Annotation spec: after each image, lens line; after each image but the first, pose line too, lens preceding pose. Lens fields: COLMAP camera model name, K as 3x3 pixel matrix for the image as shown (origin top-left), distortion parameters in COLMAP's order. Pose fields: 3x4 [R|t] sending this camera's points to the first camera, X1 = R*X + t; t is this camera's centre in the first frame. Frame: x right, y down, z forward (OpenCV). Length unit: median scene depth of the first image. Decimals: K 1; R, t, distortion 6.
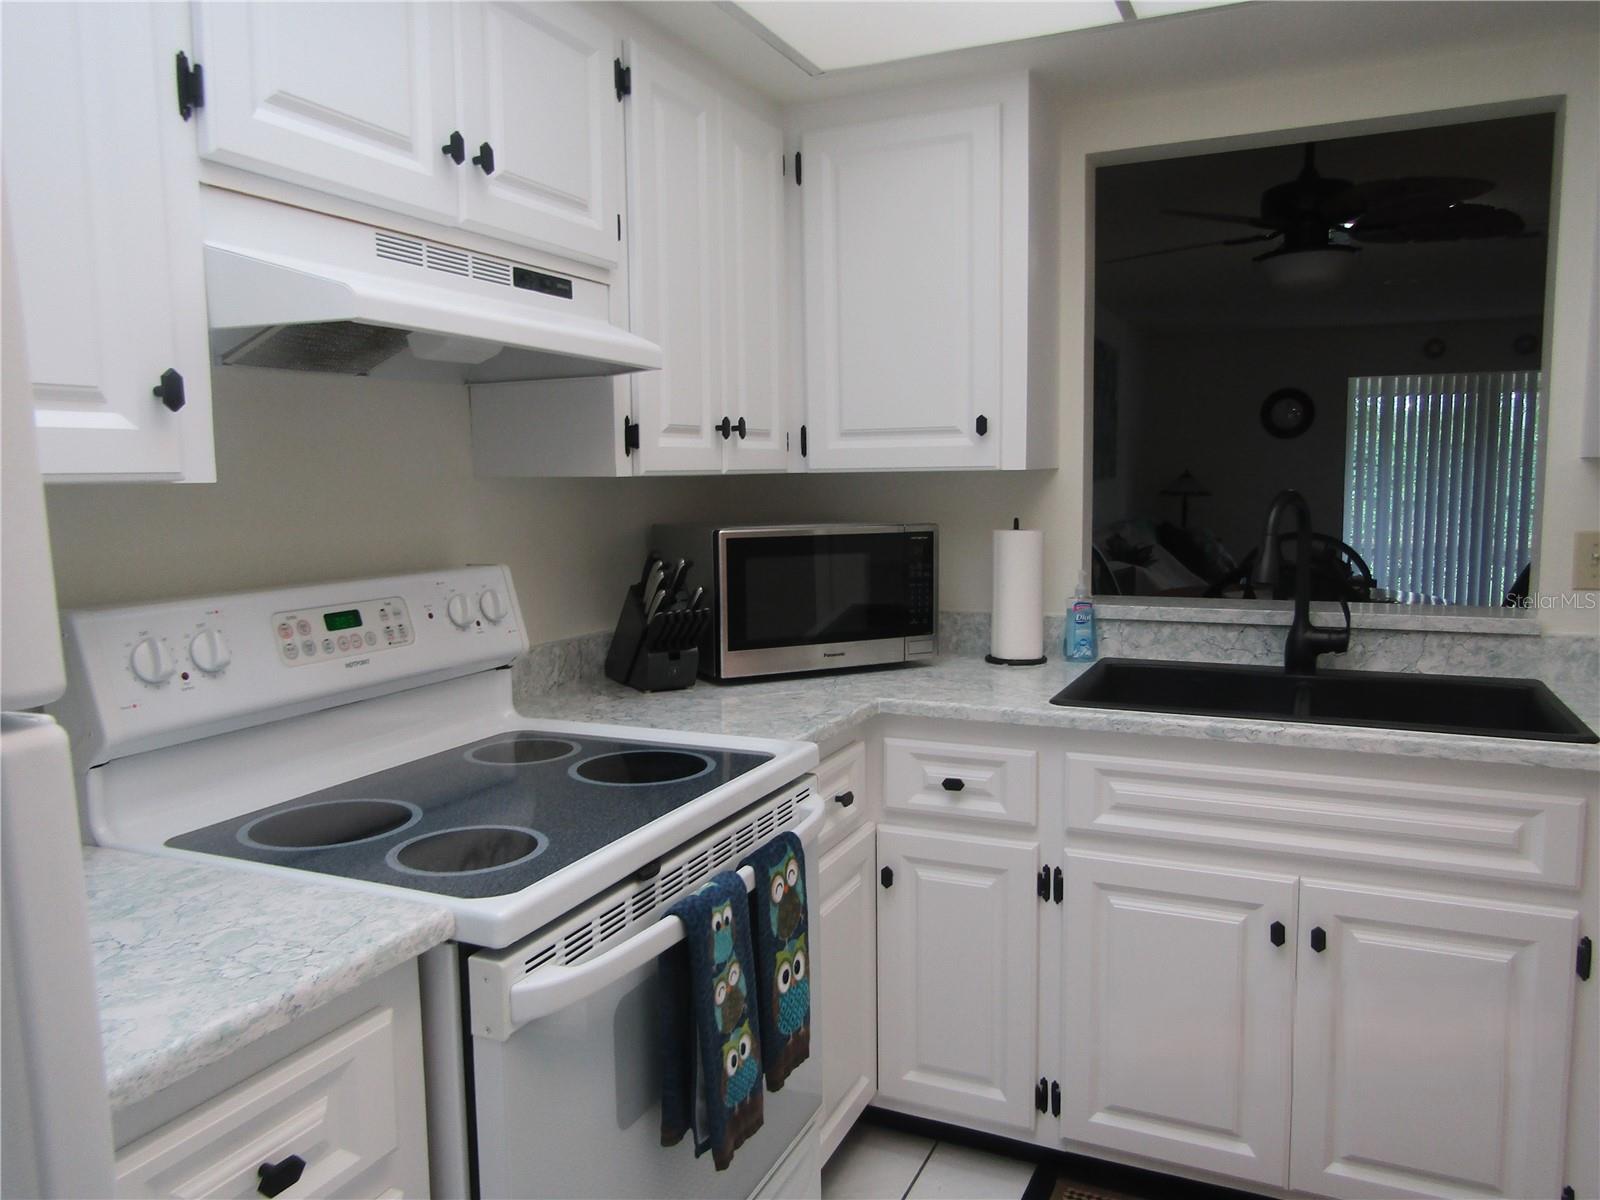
lens RADIAL K [[1145.5, 0, 800.0], [0, 1145.5, 600.0], [0, 0, 1]] dist [-0.001970, -0.001410]
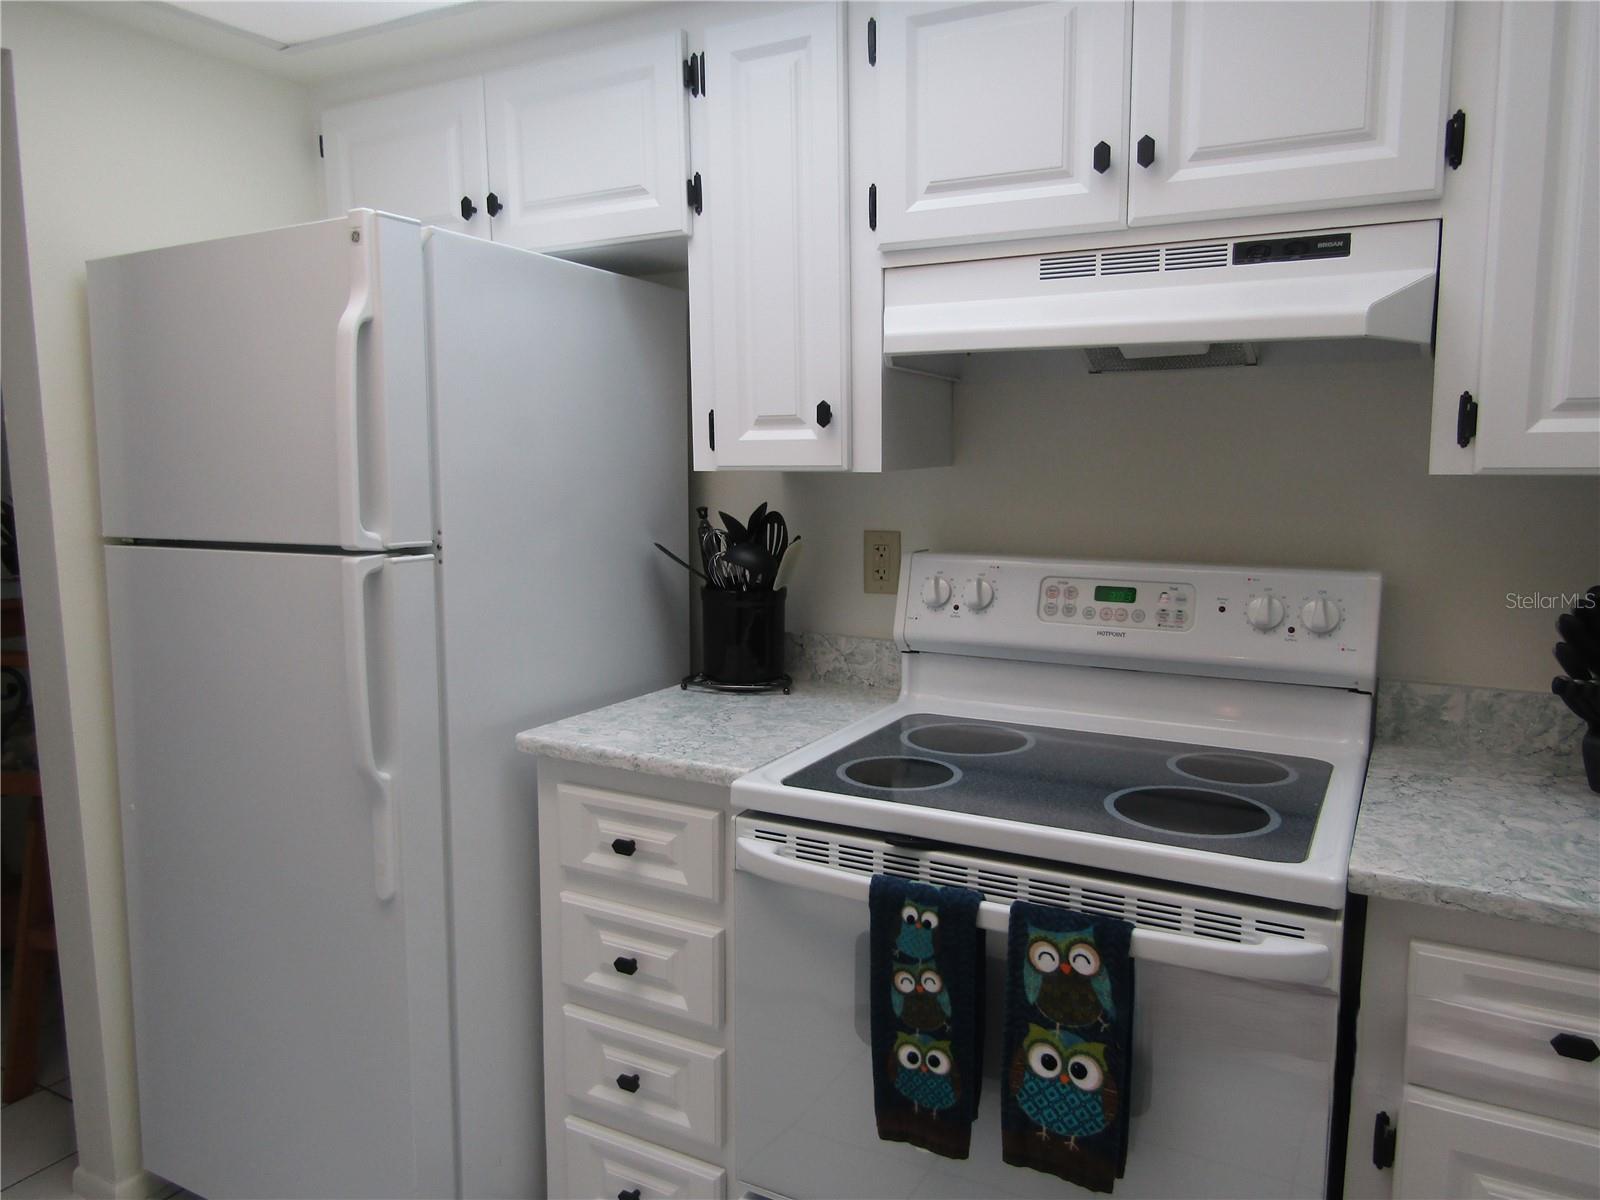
lens RADIAL K [[1145.5, 0, 800.0], [0, 1145.5, 600.0], [0, 0, 1]] dist [-0.001970, -0.001410]
pose [[-0.071405, 0.143575, -0.987060, 0.552515], [-0.102132, 0.983332, 0.150421, -0.085991], [0.992205, 0.111551, -0.055551, 0.564352]]
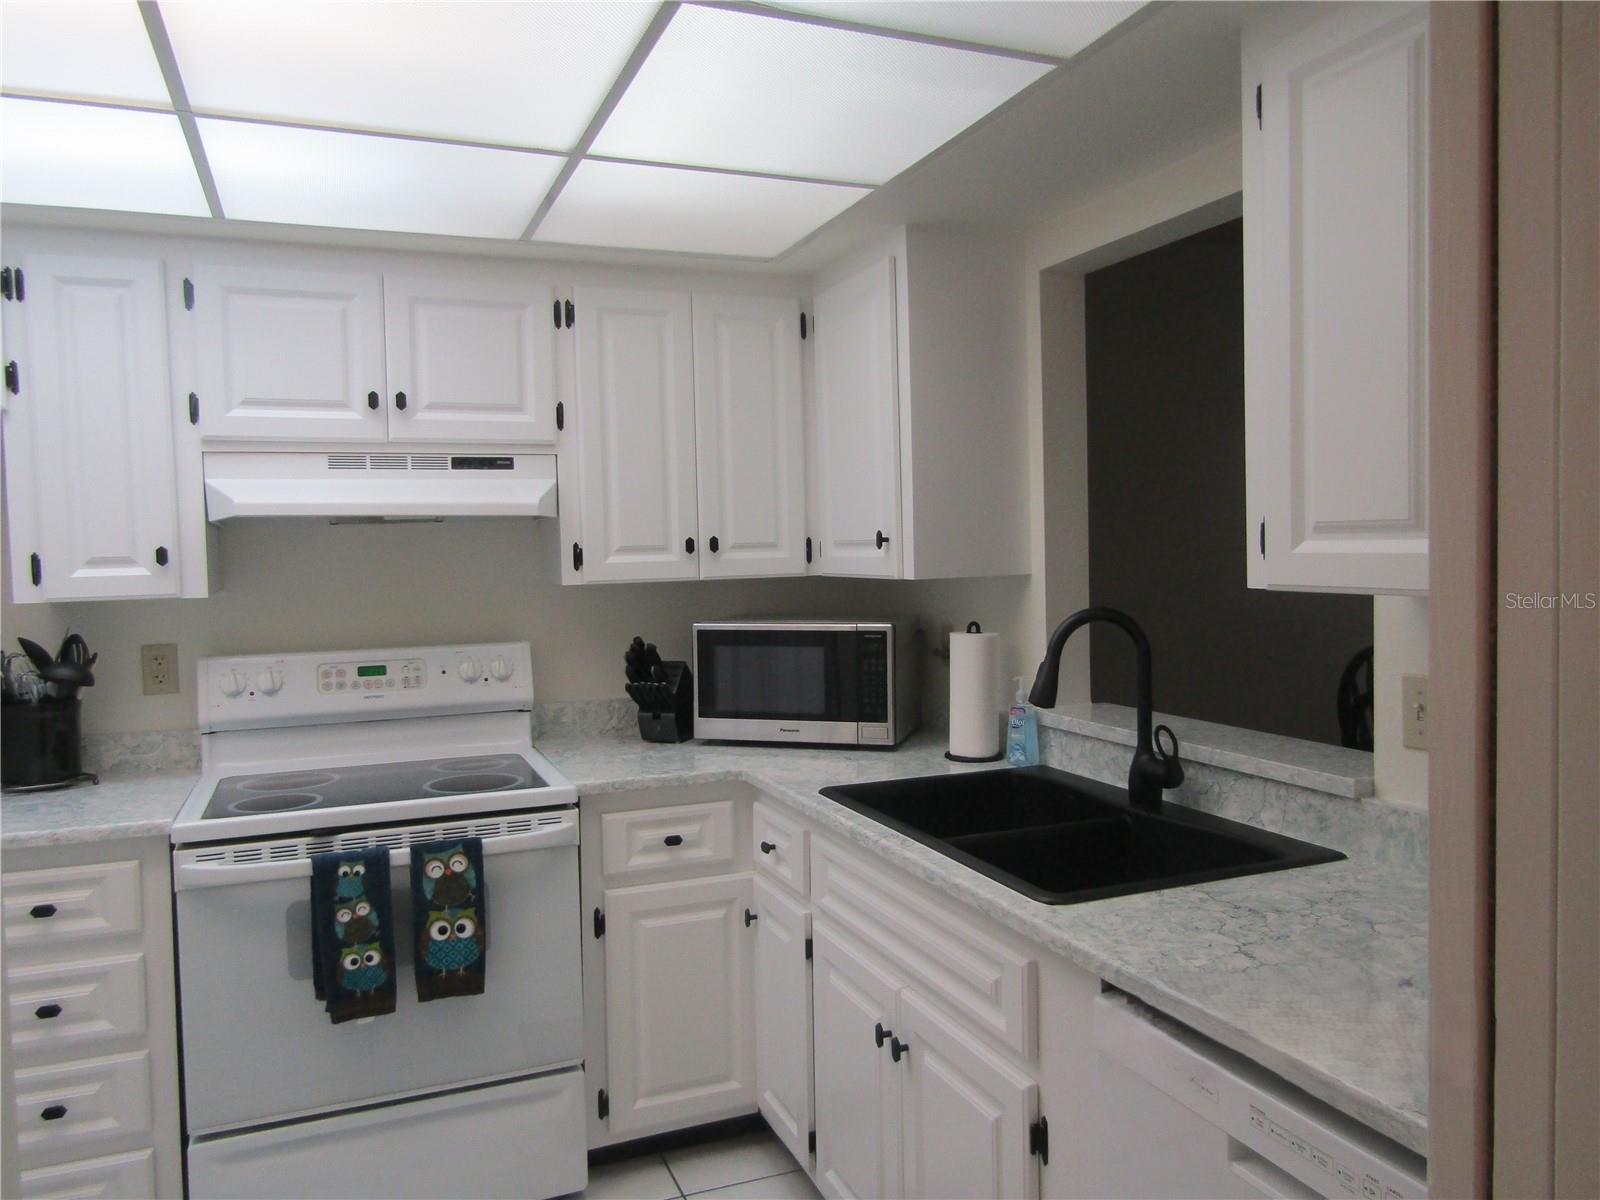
lens RADIAL K [[1145.5, 0, 800.0], [0, 1145.5, 600.0], [0, 0, 1]] dist [-0.001970, -0.001410]
pose [[0.727794, 0.030652, -0.685111, 0.919317], [-0.062759, 0.997786, -0.022028, -0.067419], [0.682919, 0.059029, 0.728106, 0.139860]]
